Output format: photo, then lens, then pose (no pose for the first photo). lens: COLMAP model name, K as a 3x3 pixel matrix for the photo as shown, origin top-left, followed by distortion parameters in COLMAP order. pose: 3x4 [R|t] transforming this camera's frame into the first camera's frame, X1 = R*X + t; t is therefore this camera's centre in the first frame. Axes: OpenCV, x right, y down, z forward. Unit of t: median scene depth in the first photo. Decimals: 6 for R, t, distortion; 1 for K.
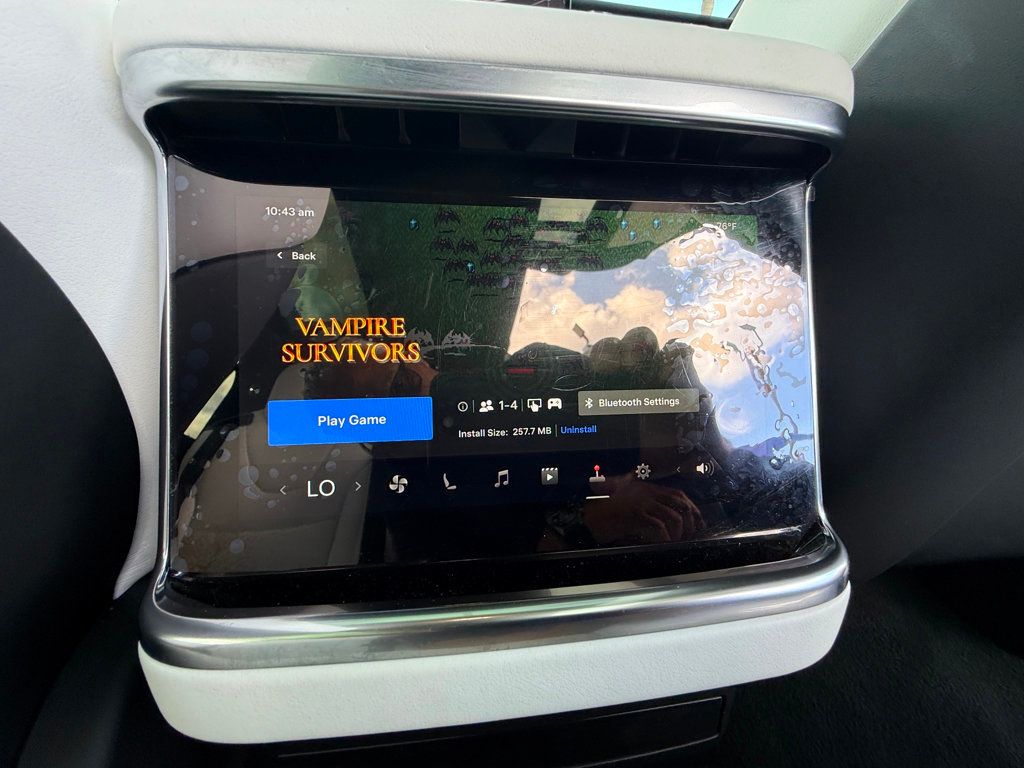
lens RADIAL K [[416.6, 0, 512.0], [0, 416.6, 384.0], [0, 0, 1]] dist [0.000850, 0.000489]
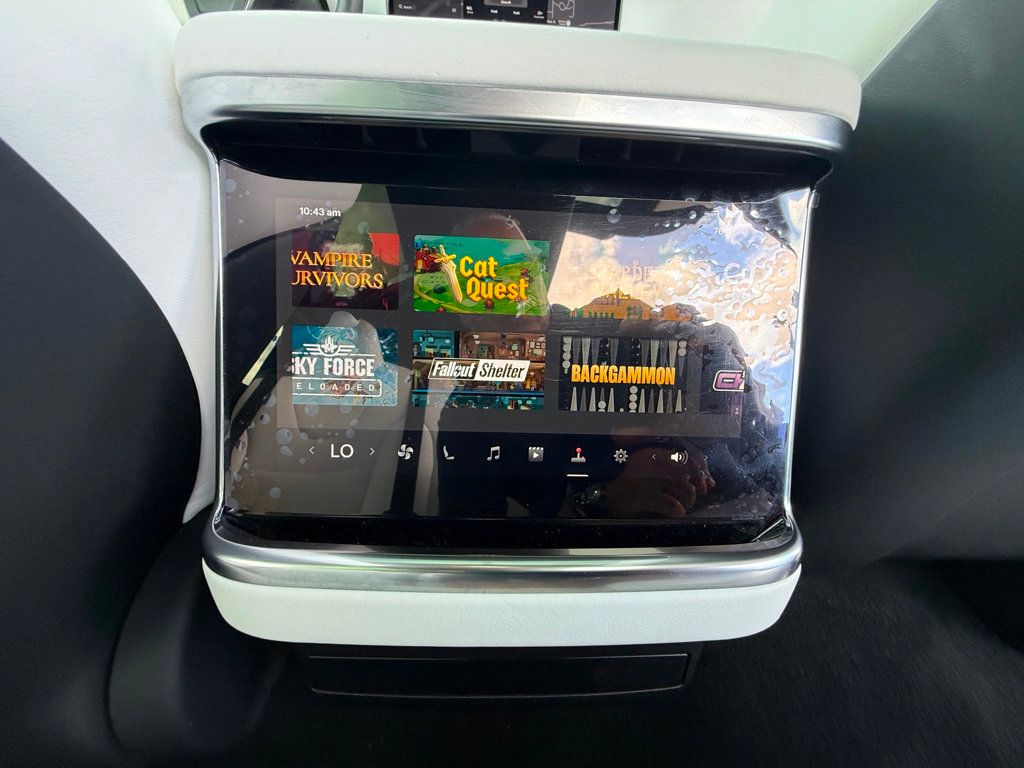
lens RADIAL K [[416.6, 0, 512.0], [0, 416.6, 384.0], [0, 0, 1]] dist [0.000850, 0.000489]
pose [[0.994766, 0.061091, -0.081912, 0.114052], [-0.053436, 0.994270, 0.092587, -0.077920], [0.087098, -0.087726, 0.992330, -0.131059]]
